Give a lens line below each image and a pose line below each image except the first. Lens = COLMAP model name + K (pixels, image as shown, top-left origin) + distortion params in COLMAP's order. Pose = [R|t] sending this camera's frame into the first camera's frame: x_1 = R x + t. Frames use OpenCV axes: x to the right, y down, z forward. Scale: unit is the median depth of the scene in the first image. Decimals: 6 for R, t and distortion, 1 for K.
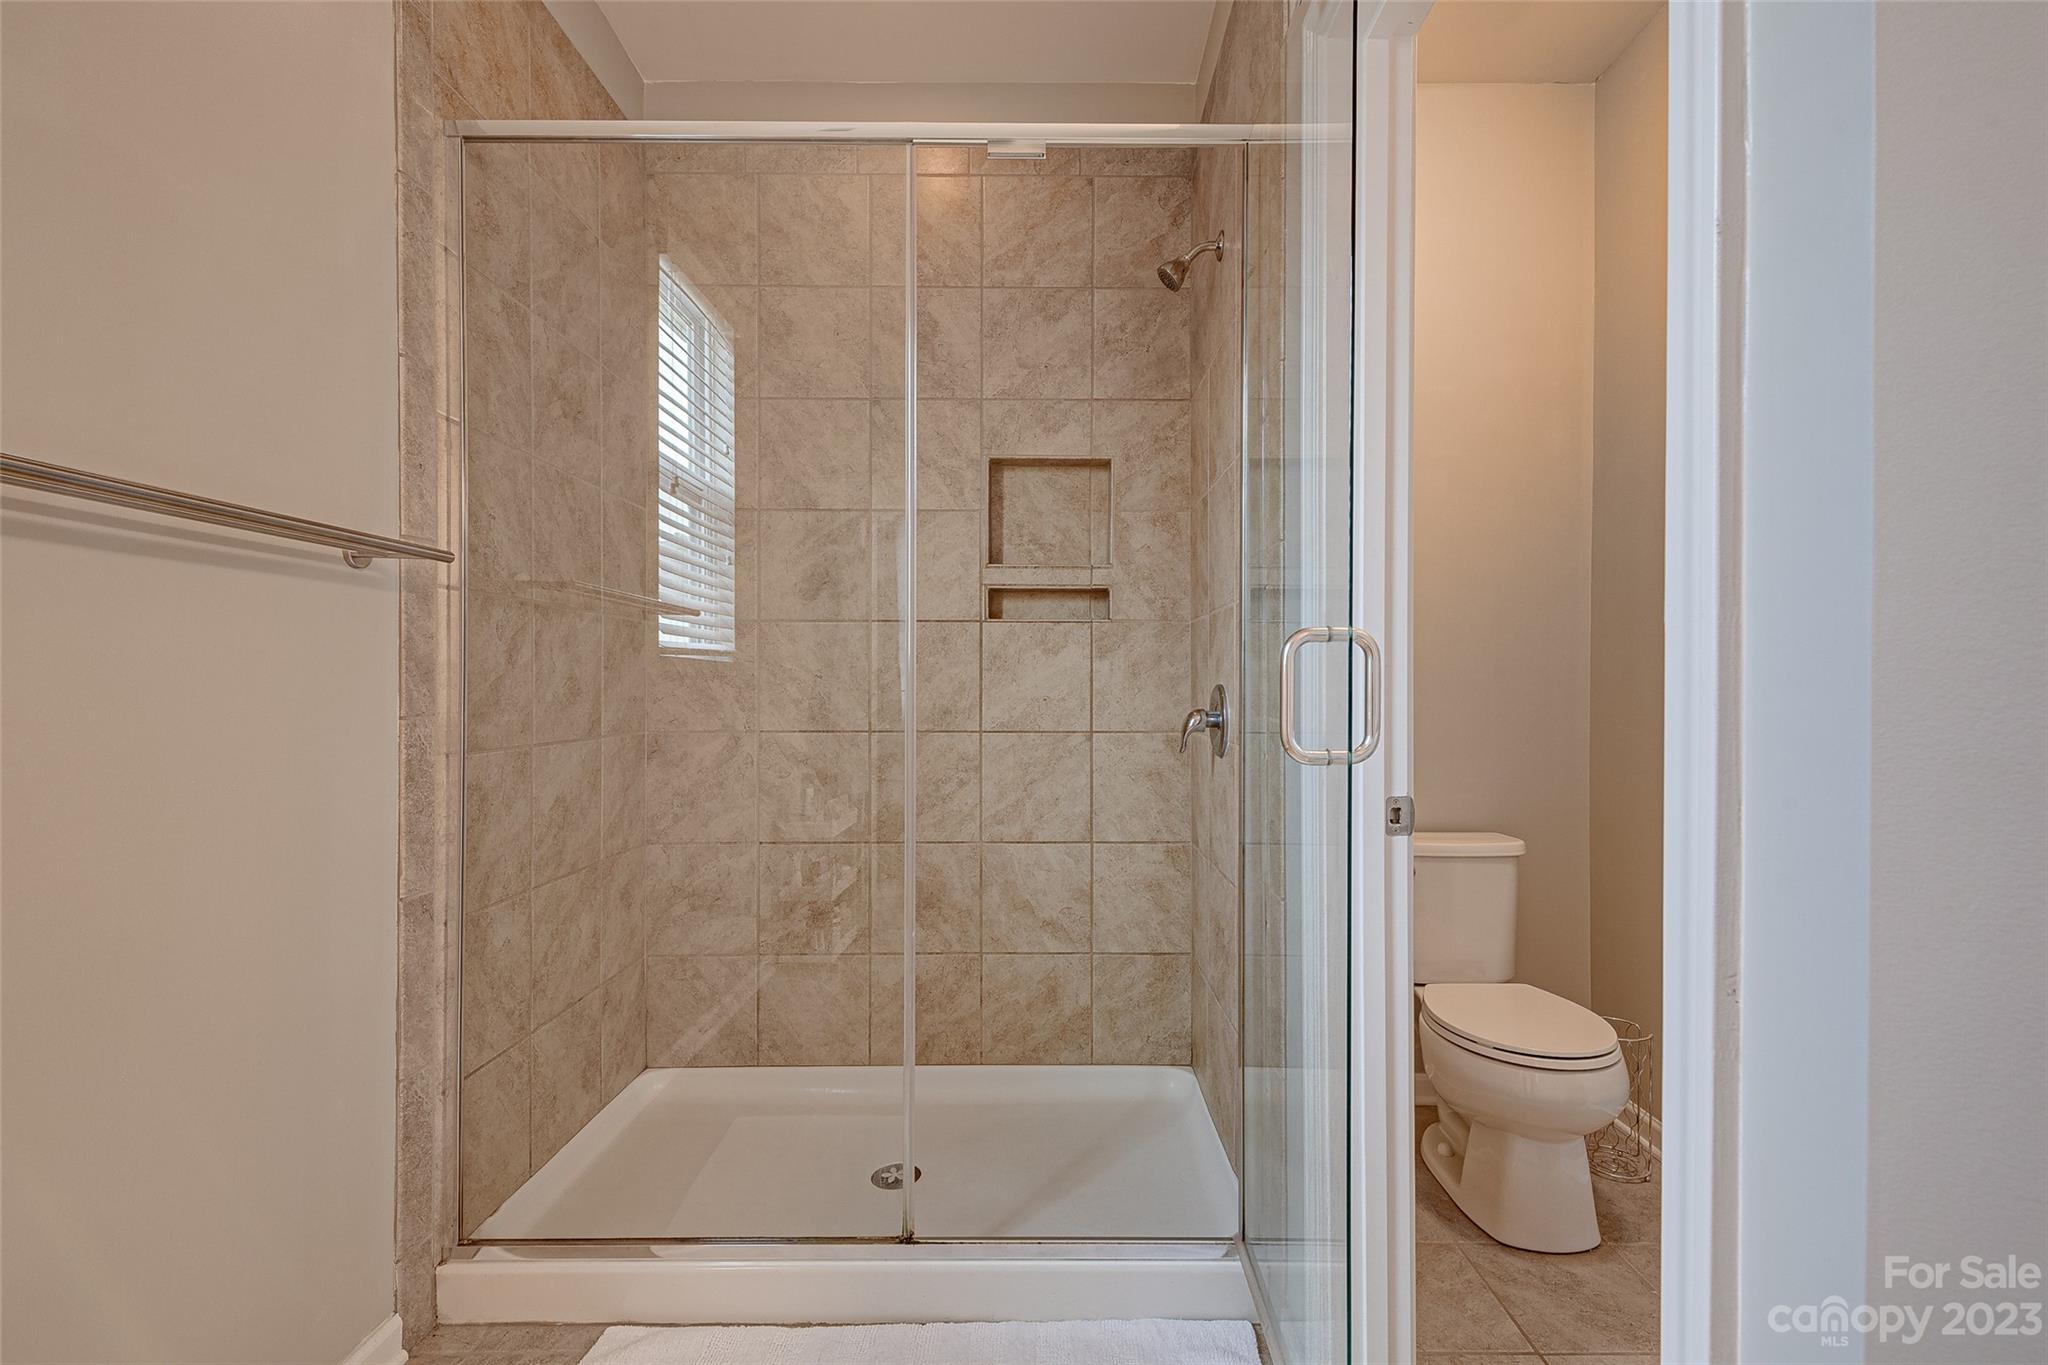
lens RADIAL K [[884.1, 0, 1031.5], [0, 884.1, 692.2], [0, 0, 1]] dist [-0.004006, -0.002987]
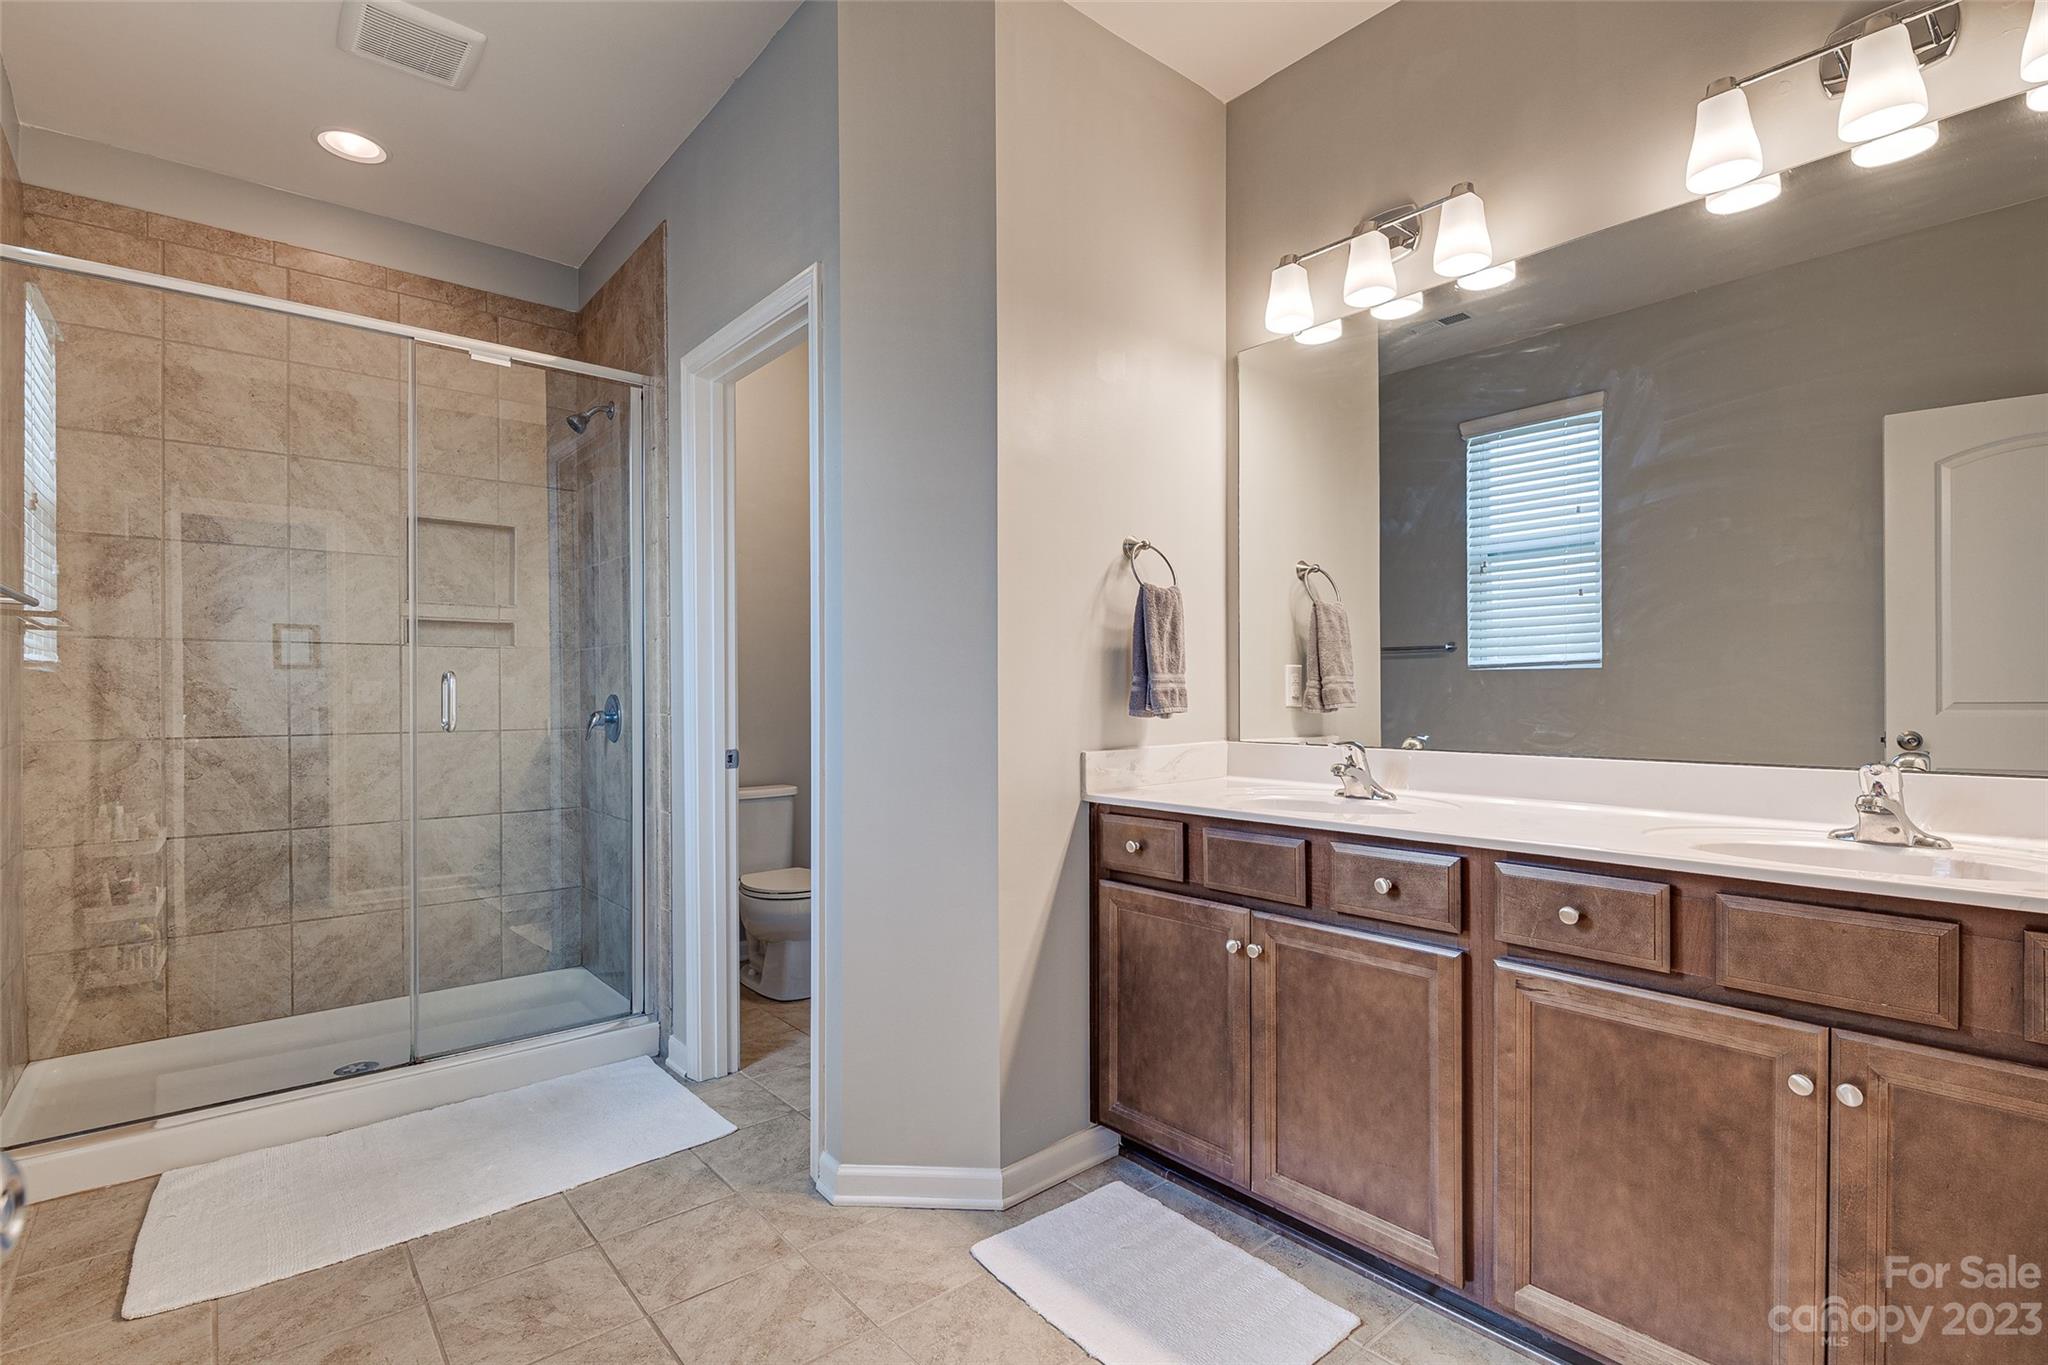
lens RADIAL K [[982.3, 0, 1025.9], [0, 982.3, 695.7], [0, 0, 1]] dist [0.047028, 0.000095]
pose [[0.757516, -0.005577, 0.652793, -0.318341], [0.007247, 0.999974, 0.000133, -0.001813], [-0.652777, 0.004630, 0.757536, -0.671236]]
